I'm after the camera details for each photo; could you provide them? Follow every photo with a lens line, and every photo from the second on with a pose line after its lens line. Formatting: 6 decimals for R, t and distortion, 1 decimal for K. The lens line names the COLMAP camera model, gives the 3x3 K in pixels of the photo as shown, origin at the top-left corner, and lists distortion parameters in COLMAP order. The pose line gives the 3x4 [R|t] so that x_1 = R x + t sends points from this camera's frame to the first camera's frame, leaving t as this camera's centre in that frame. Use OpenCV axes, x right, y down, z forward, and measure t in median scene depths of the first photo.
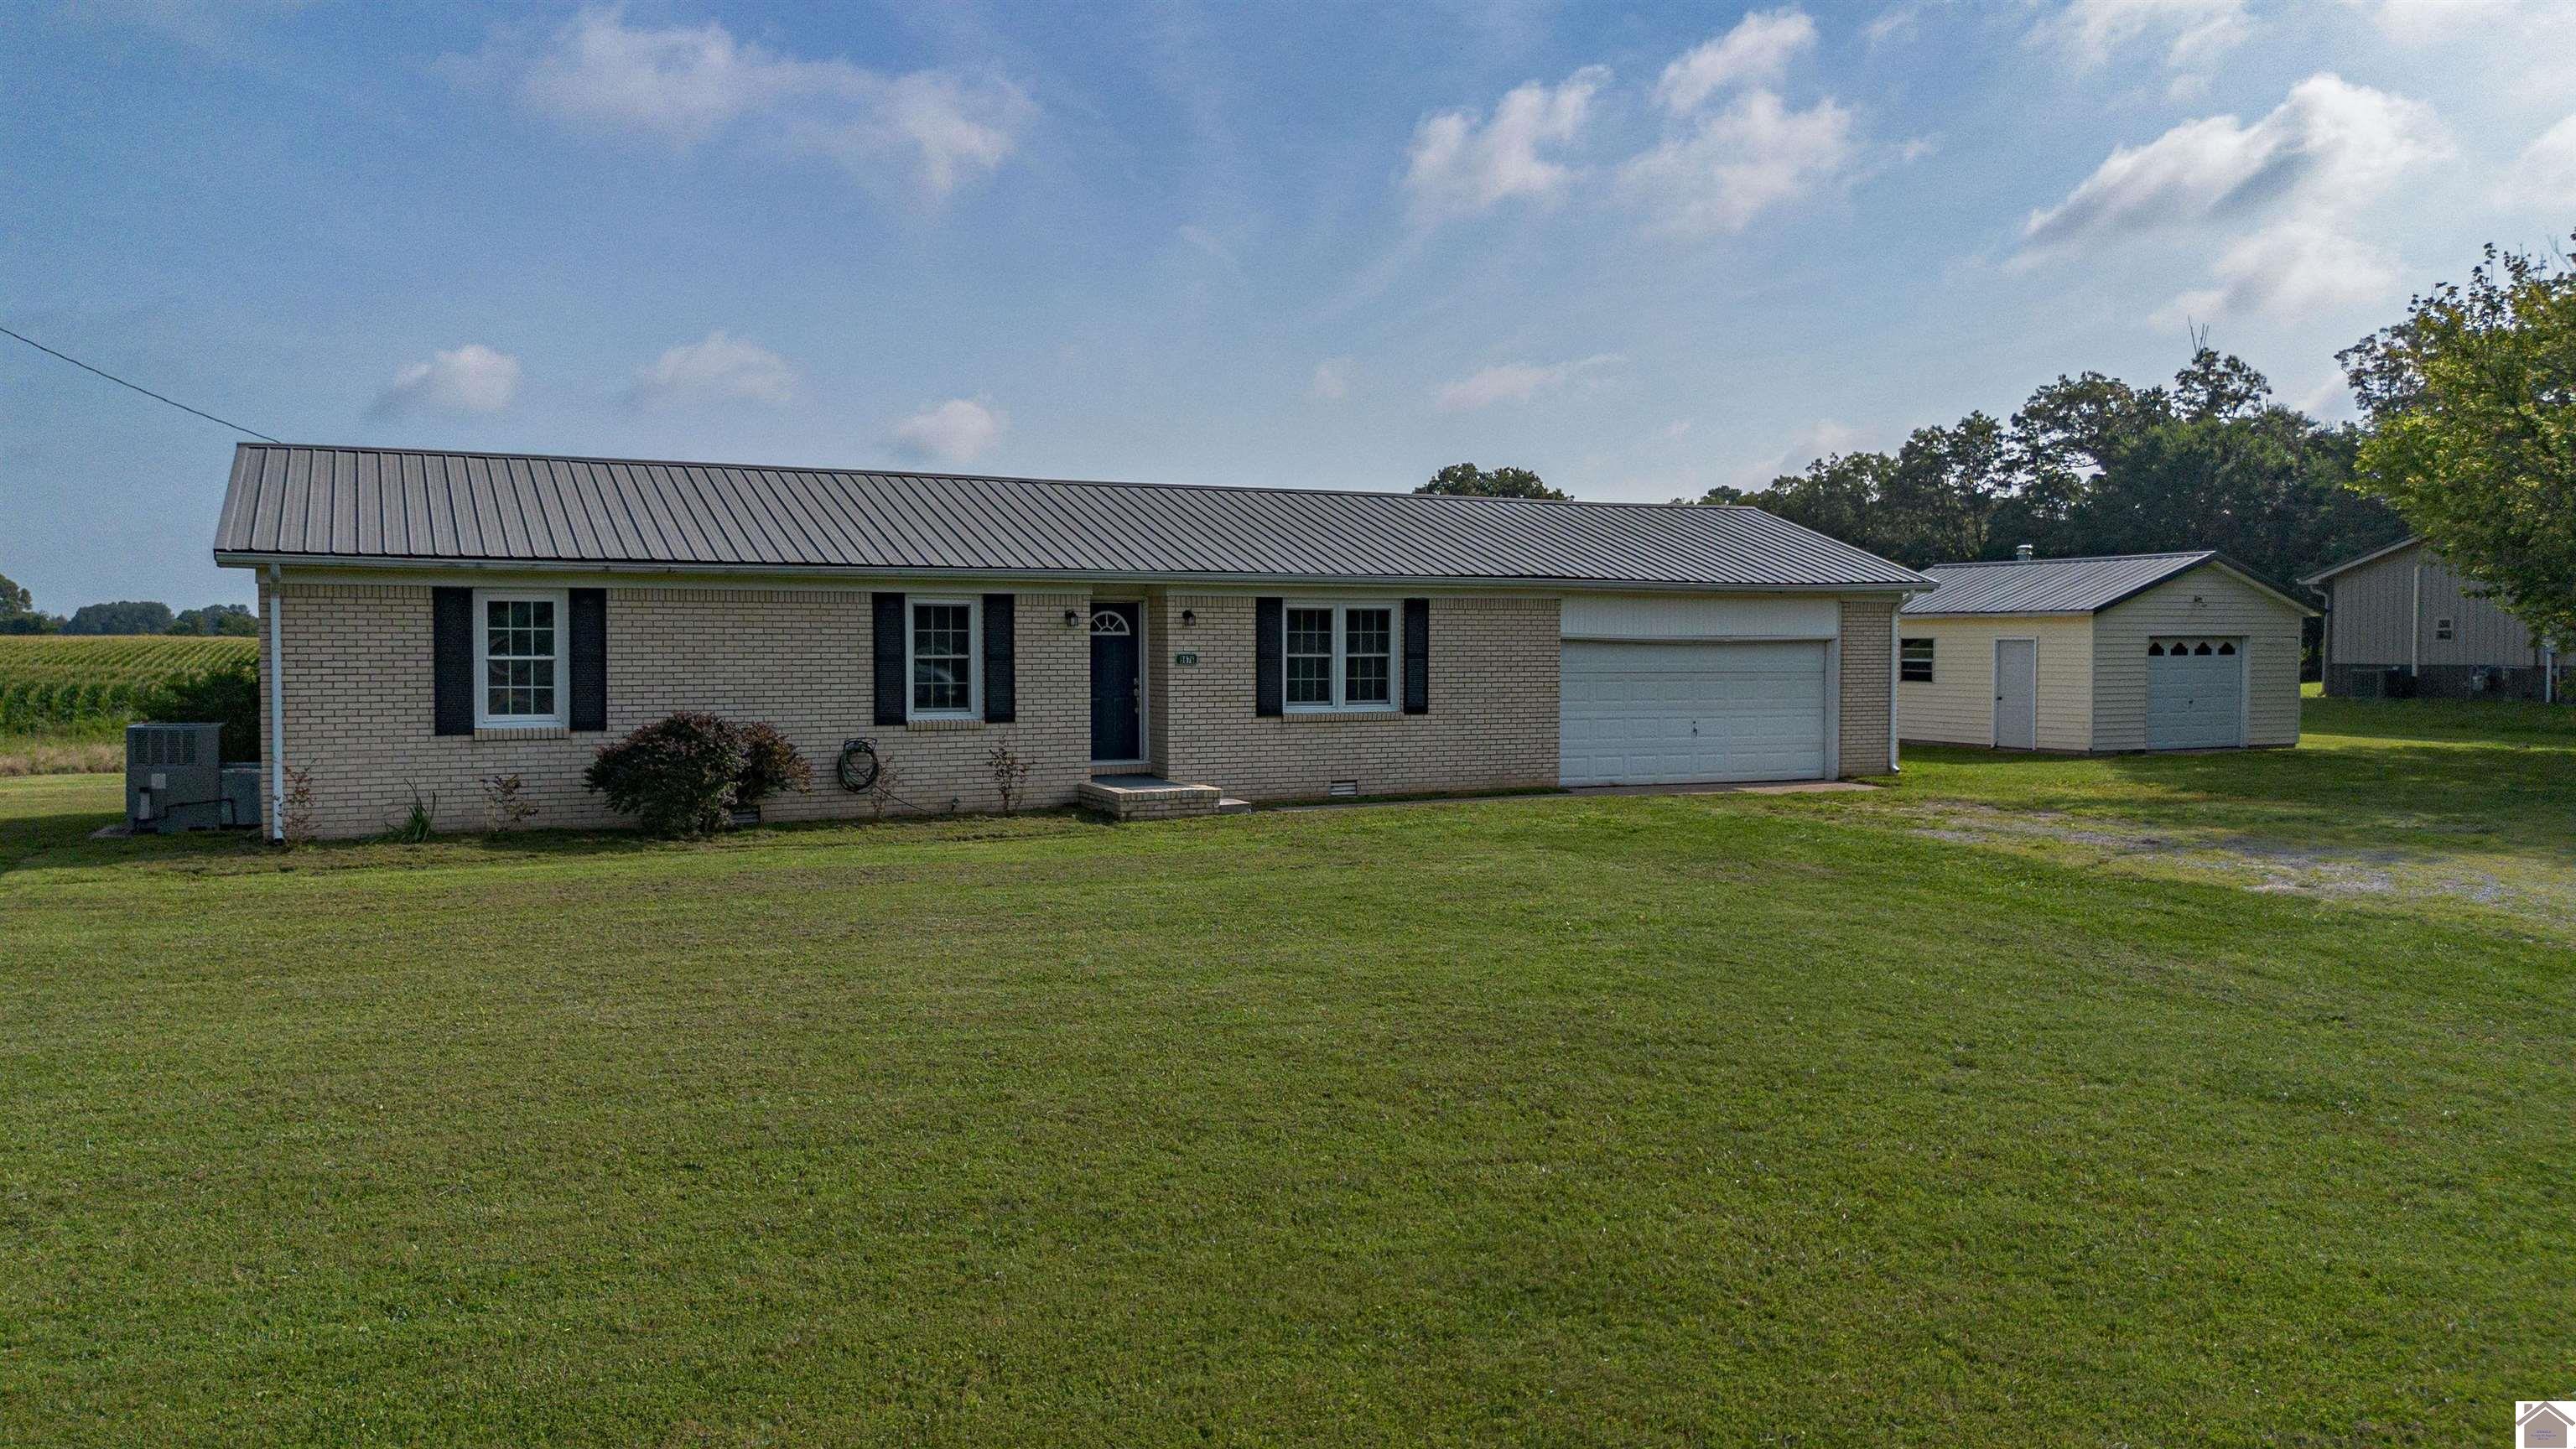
lens RADIAL K [[1782.0, 0, 1206.4], [0, 1782.0, 714.0], [0, 0, 1]] dist [0.002628, -0.042577]
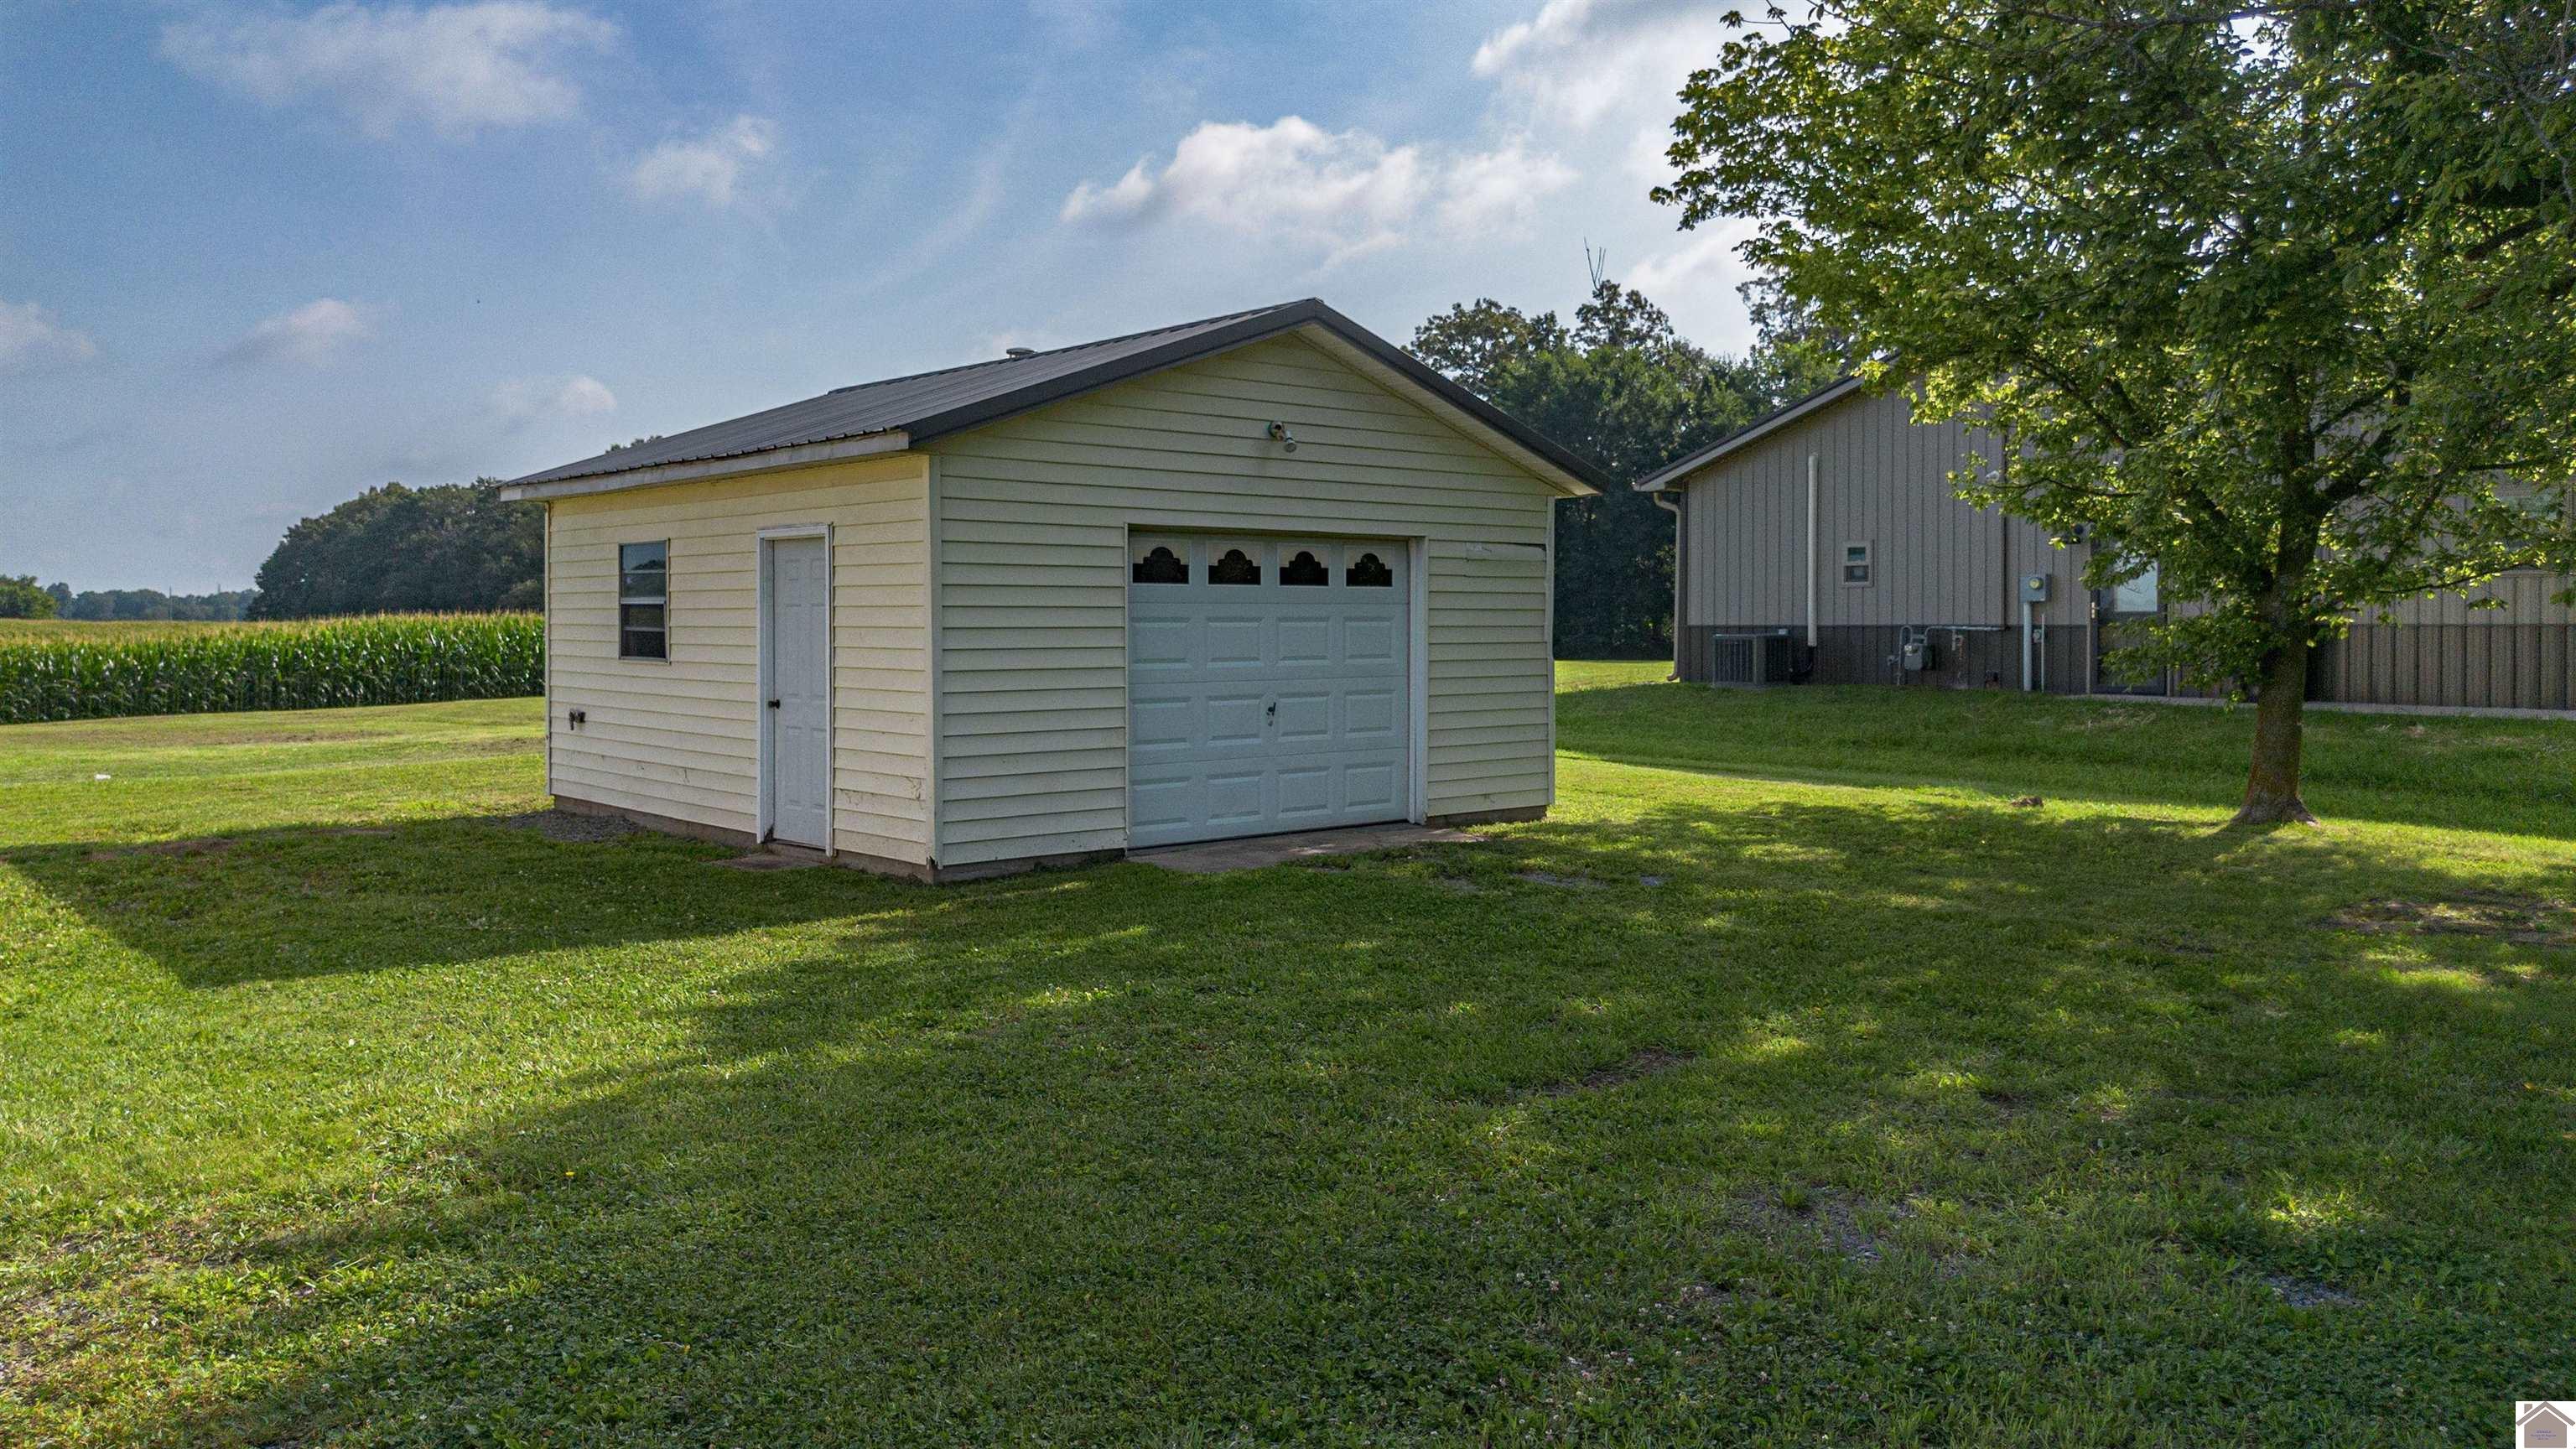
lens RADIAL K [[1856.7, 0, 1288.1], [0, 1856.7, 648.2], [0, 0, 1]] dist [0.031070, -0.002589]
pose [[0.949442, -0.002097, 0.313935, 0.149511], [0.010049, 0.999668, -0.023714, -0.003578], [-0.313781, 0.025669, 0.949148, 0.215742]]
